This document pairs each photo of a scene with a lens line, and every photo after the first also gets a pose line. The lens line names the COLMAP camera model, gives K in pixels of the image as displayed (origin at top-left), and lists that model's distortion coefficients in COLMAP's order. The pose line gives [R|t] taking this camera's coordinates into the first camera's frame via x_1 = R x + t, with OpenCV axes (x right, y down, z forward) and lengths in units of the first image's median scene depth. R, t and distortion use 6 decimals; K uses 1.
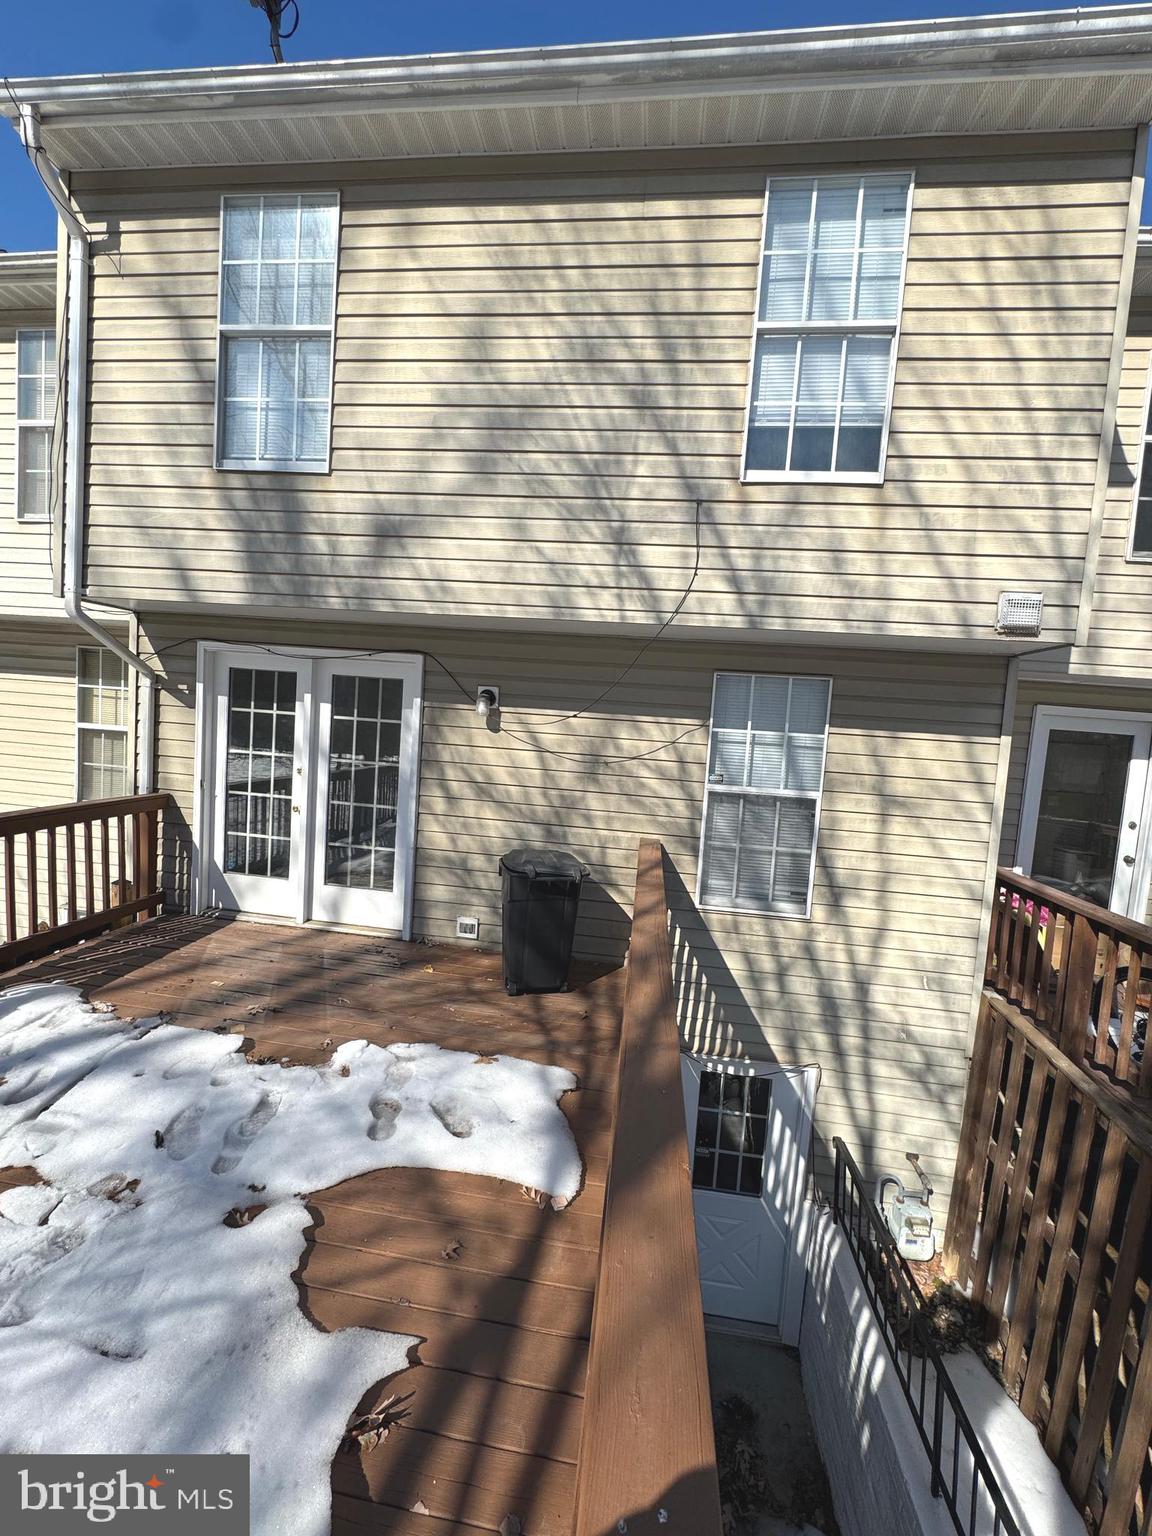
lens RADIAL K [[615.0, 0, 577.9], [0, 615.0, 766.9], [0, 0, 1]] dist [-0.002473, 0.000456]
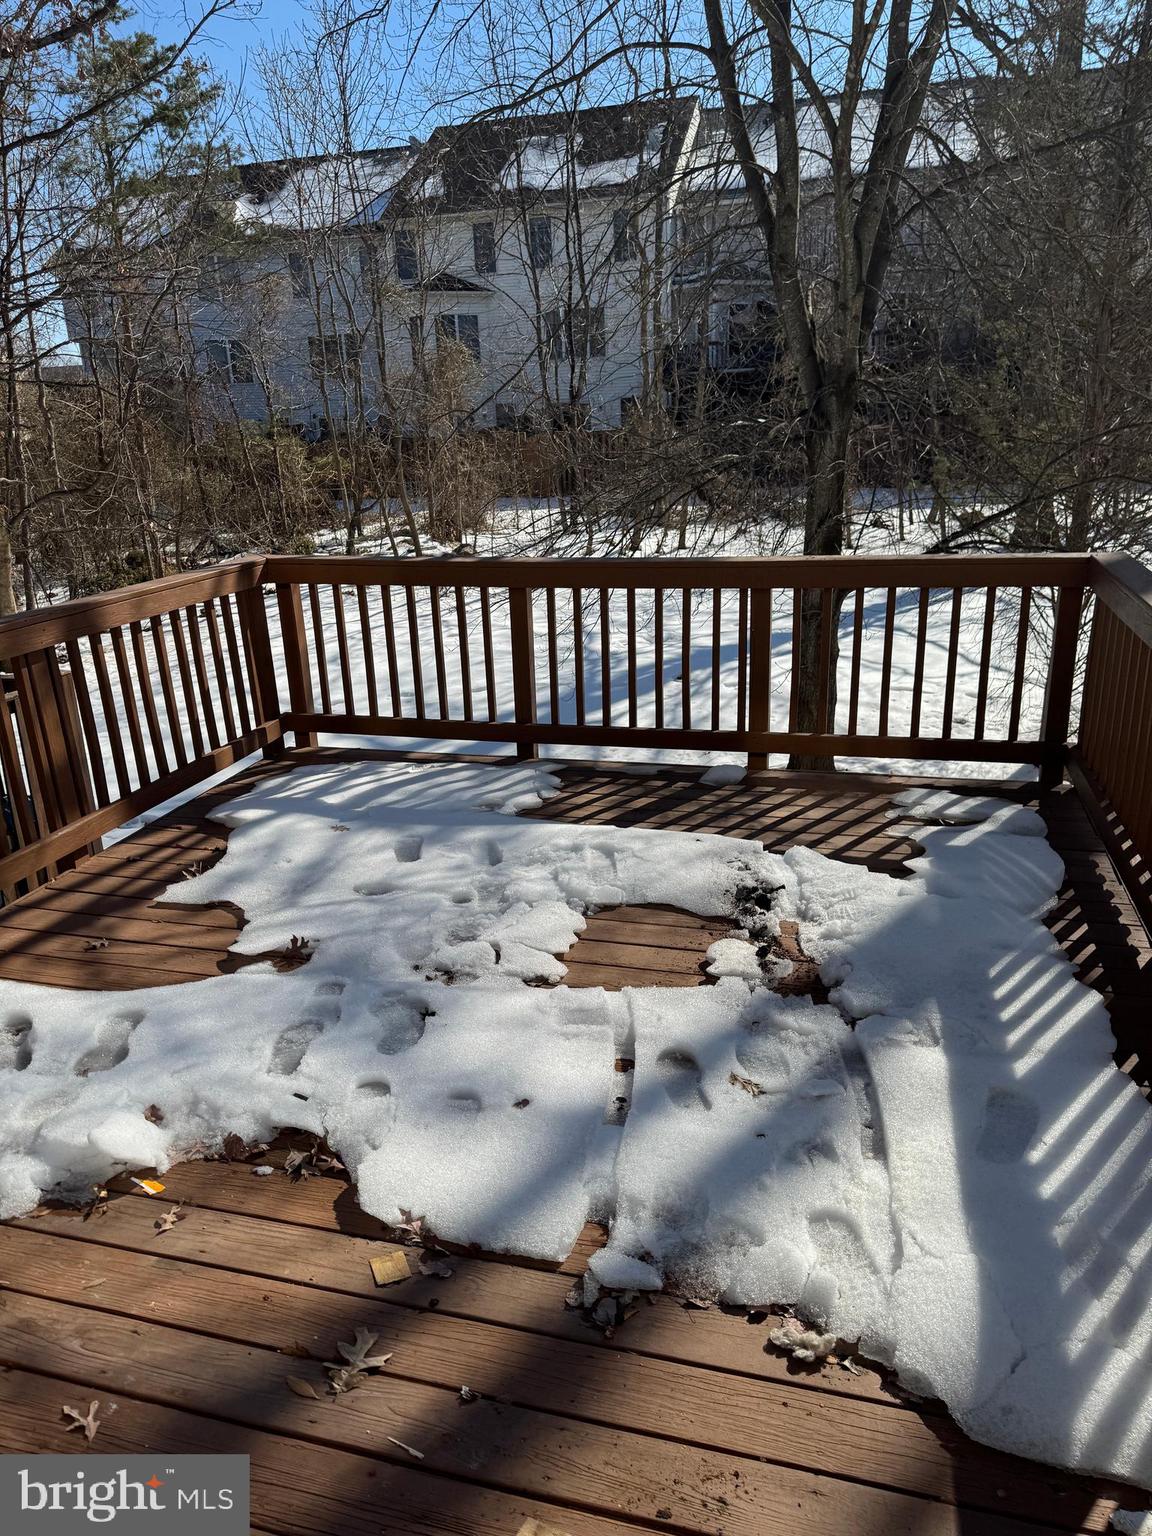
lens RADIAL K [[1083.3, 0, 576.0], [0, 1083.3, 768.0], [0, 0, 1]] dist [0.053981, -0.067059]
pose [[-0.988410, -0.078888, 0.129700, -0.612221], [-0.017711, 0.908466, 0.417584, -0.105080], [-0.150771, 0.410447, -0.899334, 1.223589]]
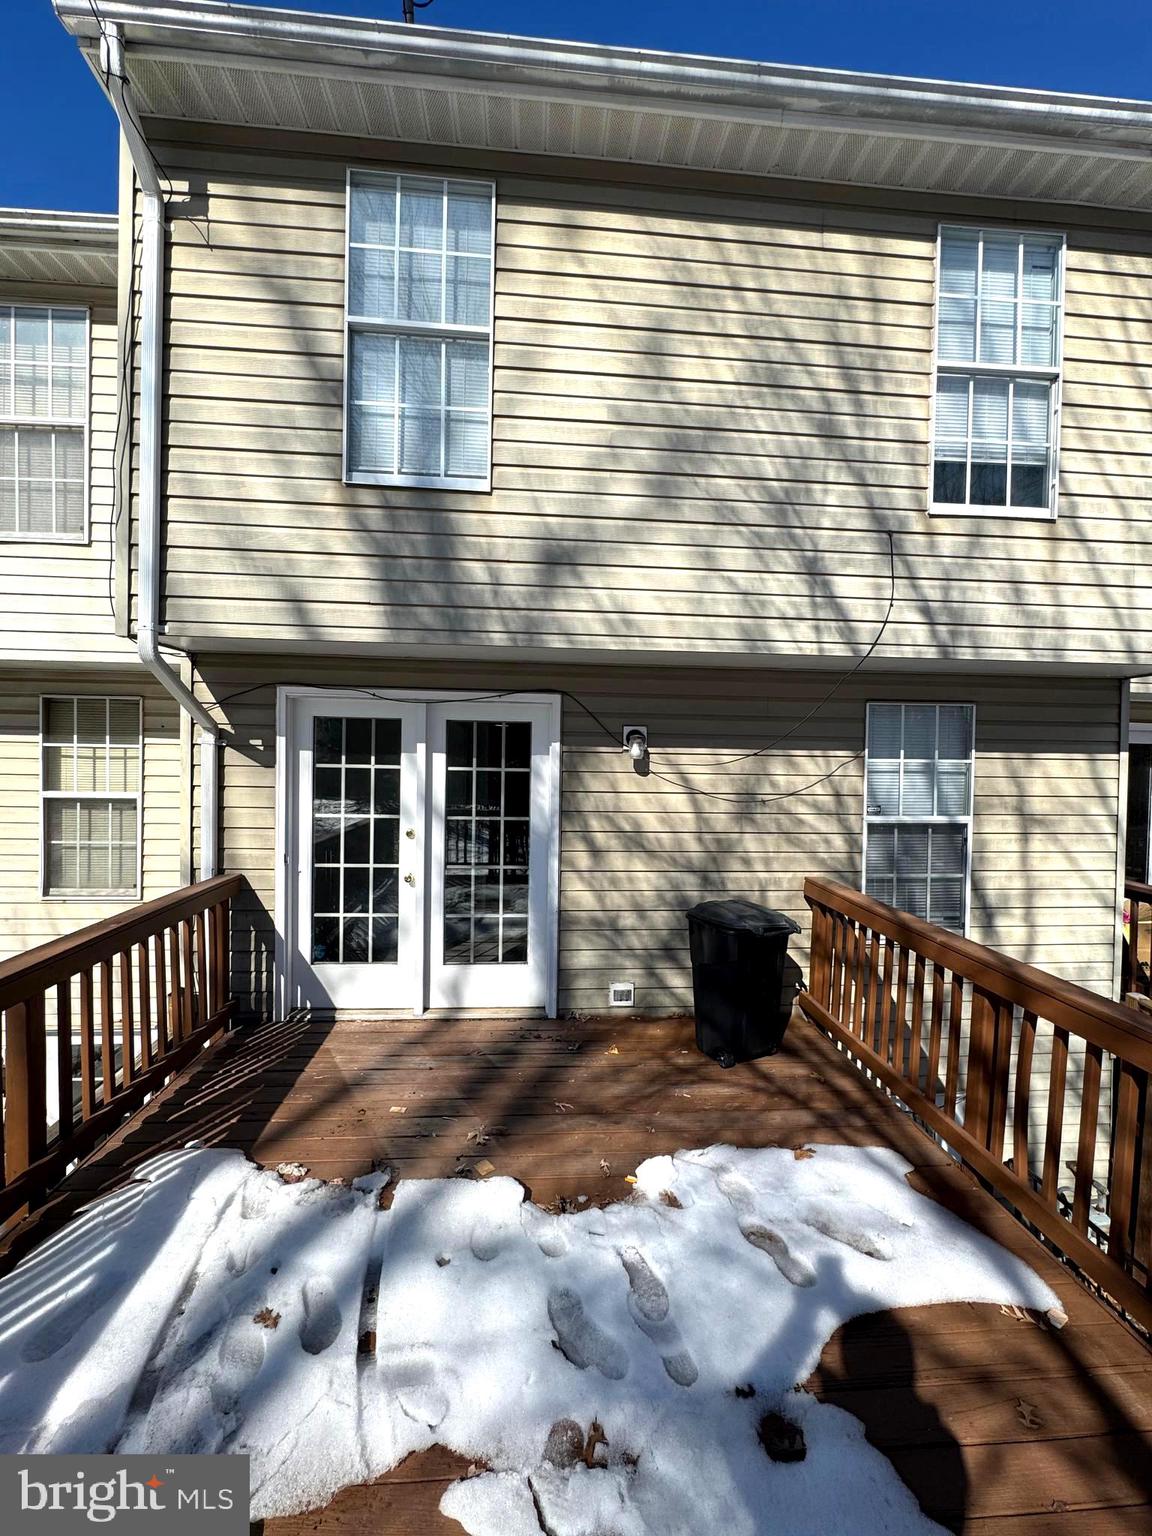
lens RADIAL K [[615.0, 0, 577.9], [0, 615.0, 766.9], [0, 0, 1]] dist [-0.002473, 0.000456]
pose [[0.978424, -0.055846, 0.198917, -0.477811], [0.064443, 0.997235, -0.037004, -0.048477], [-0.196300, 0.049025, 0.979318, 0.140281]]
